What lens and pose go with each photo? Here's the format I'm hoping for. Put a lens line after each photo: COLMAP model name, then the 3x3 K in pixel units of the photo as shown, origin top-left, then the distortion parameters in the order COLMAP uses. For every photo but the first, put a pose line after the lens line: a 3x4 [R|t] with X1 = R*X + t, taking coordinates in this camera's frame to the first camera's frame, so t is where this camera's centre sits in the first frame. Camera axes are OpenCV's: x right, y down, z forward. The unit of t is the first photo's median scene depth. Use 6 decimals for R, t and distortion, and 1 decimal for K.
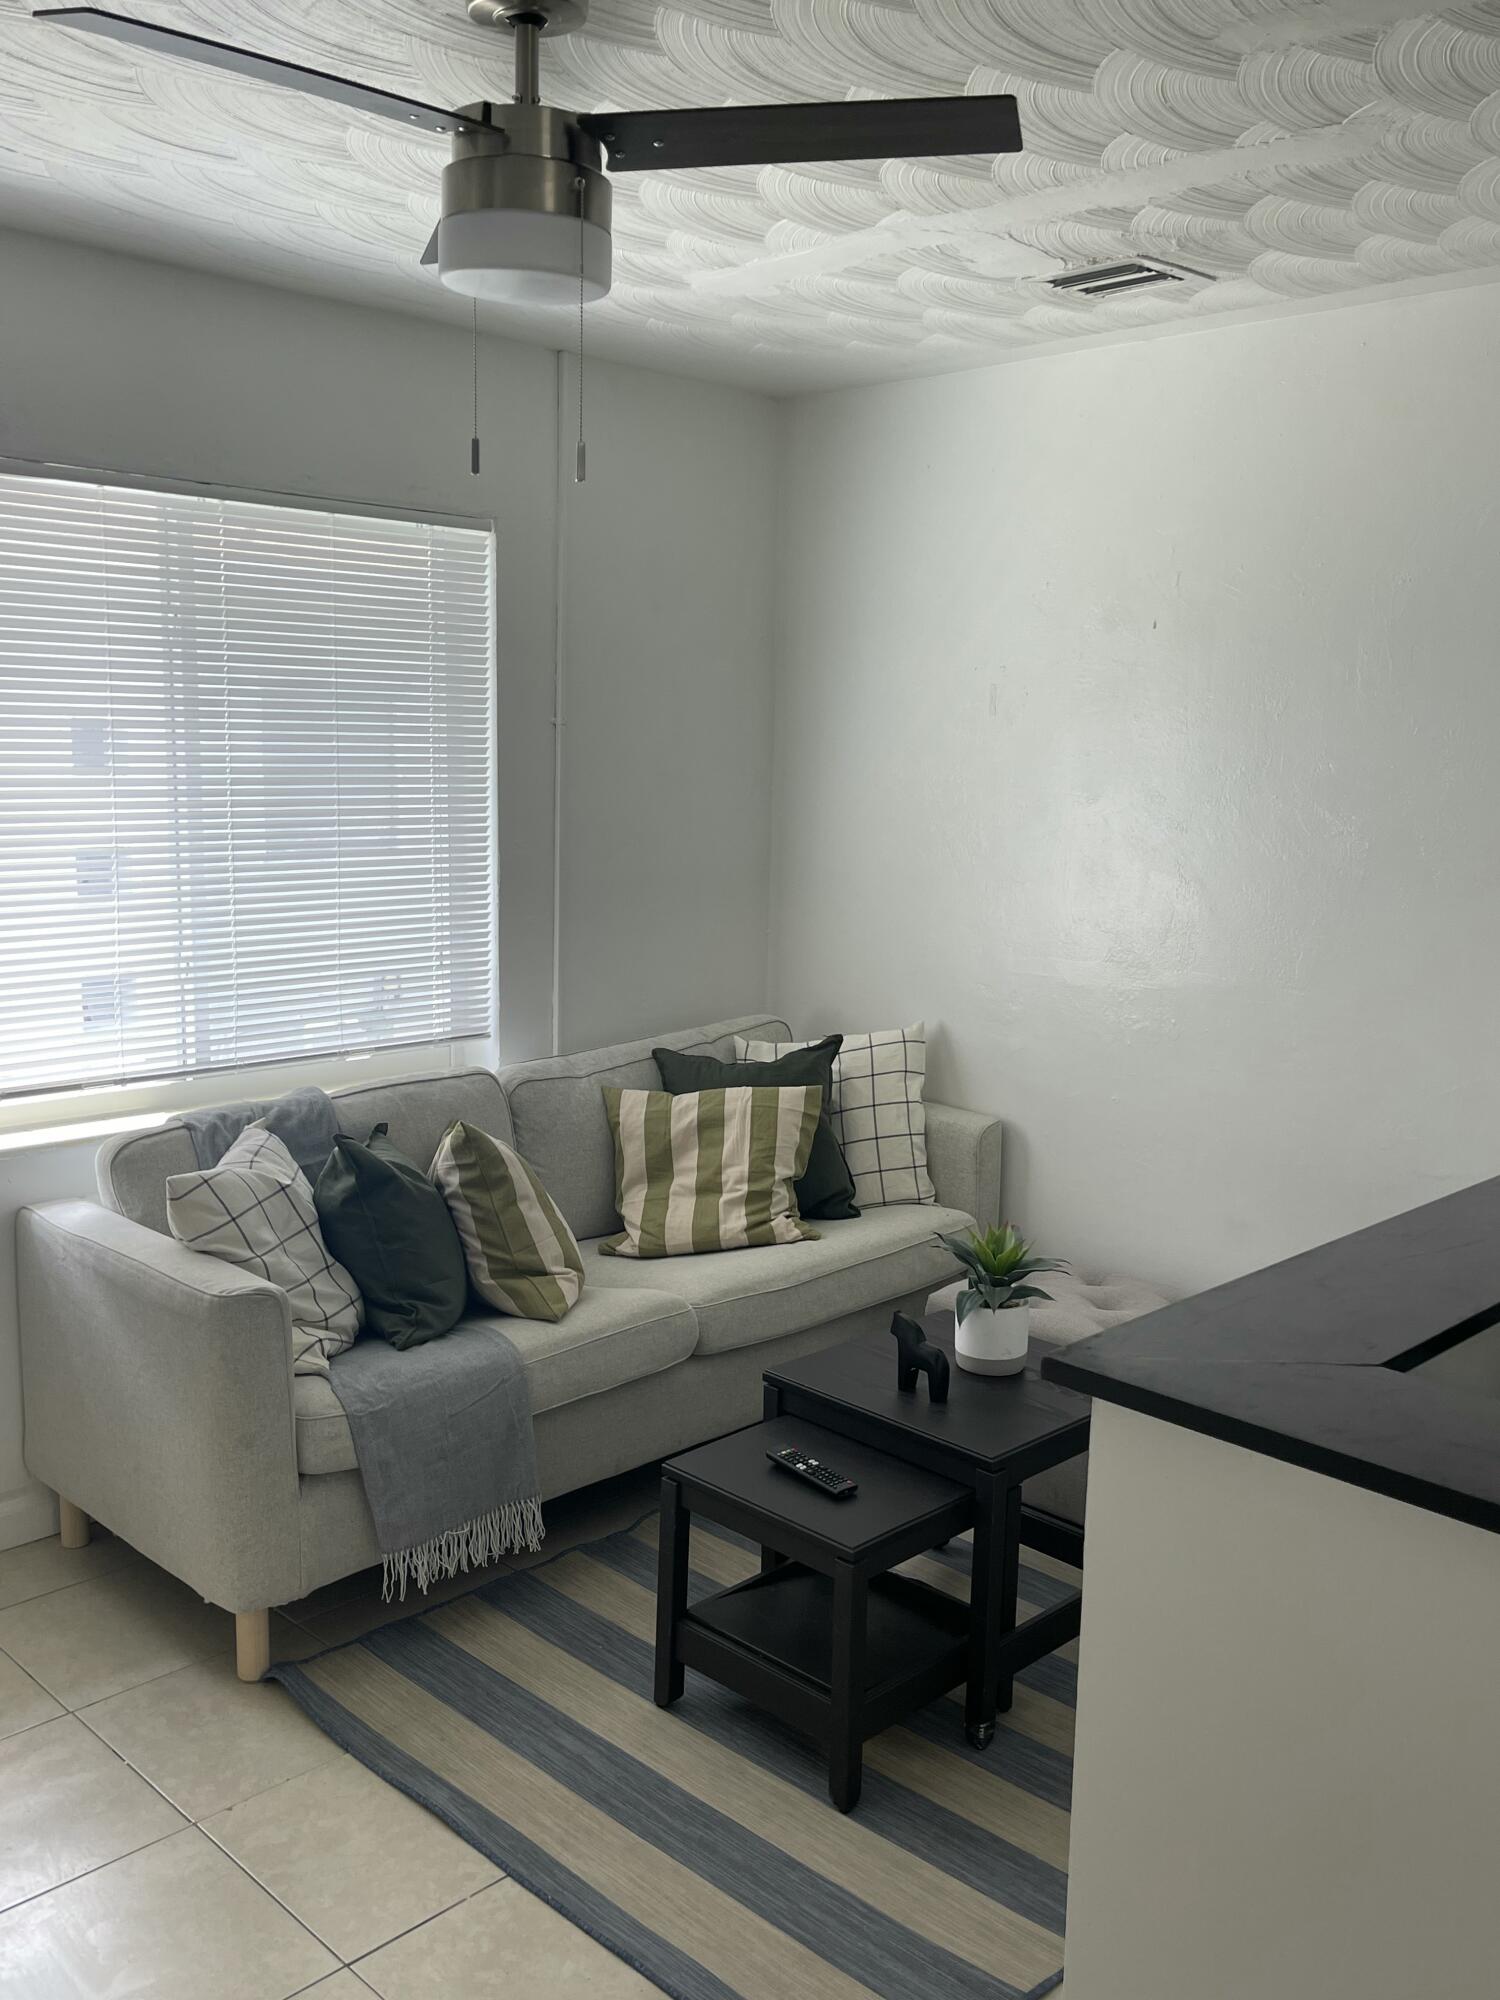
lens RADIAL K [[1760.6, 0, 732.0], [0, 1760.6, 985.8], [0, 0, 1]] dist [0.044630, -0.072219]
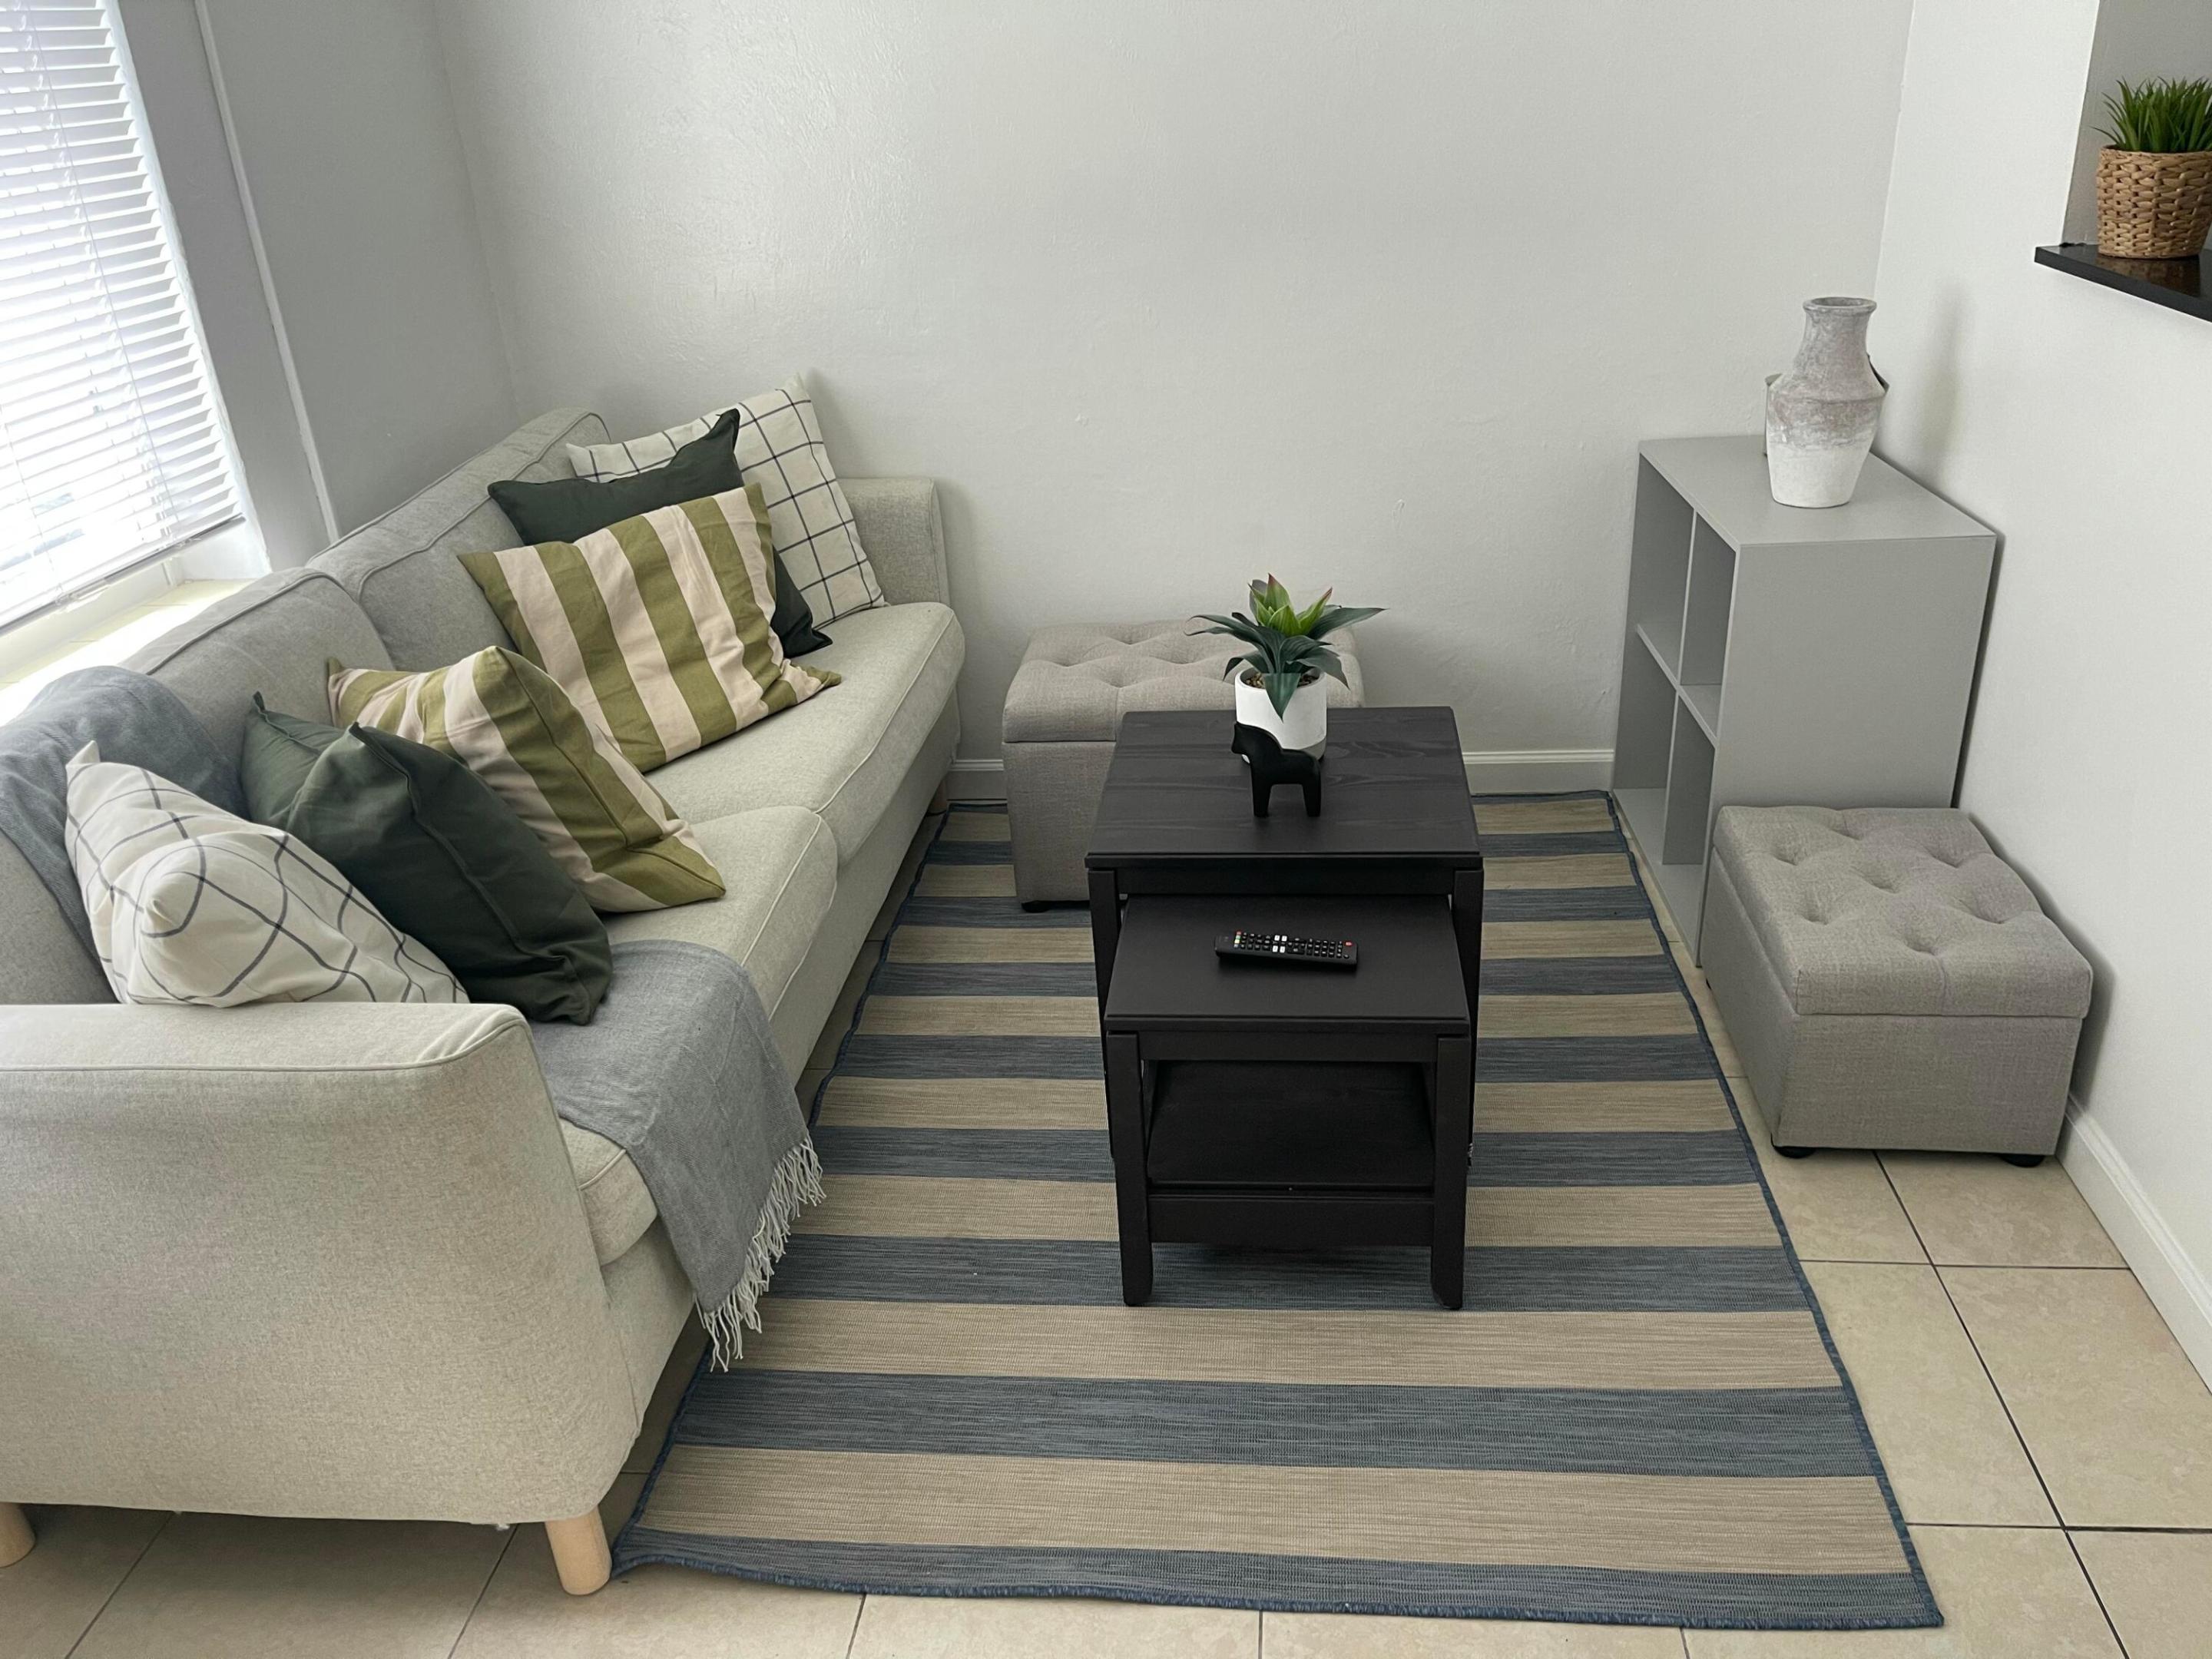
lens RADIAL K [[1710.2, 0, 1105.4], [0, 1710.2, 826.8], [0, 0, 1]] dist [0.055348, -0.090158]
pose [[0.766781, -0.328608, 0.551419, -0.332425], [0.164804, 0.931016, 0.325652, -0.022128], [-0.620392, -0.158828, 0.768041, 0.405829]]
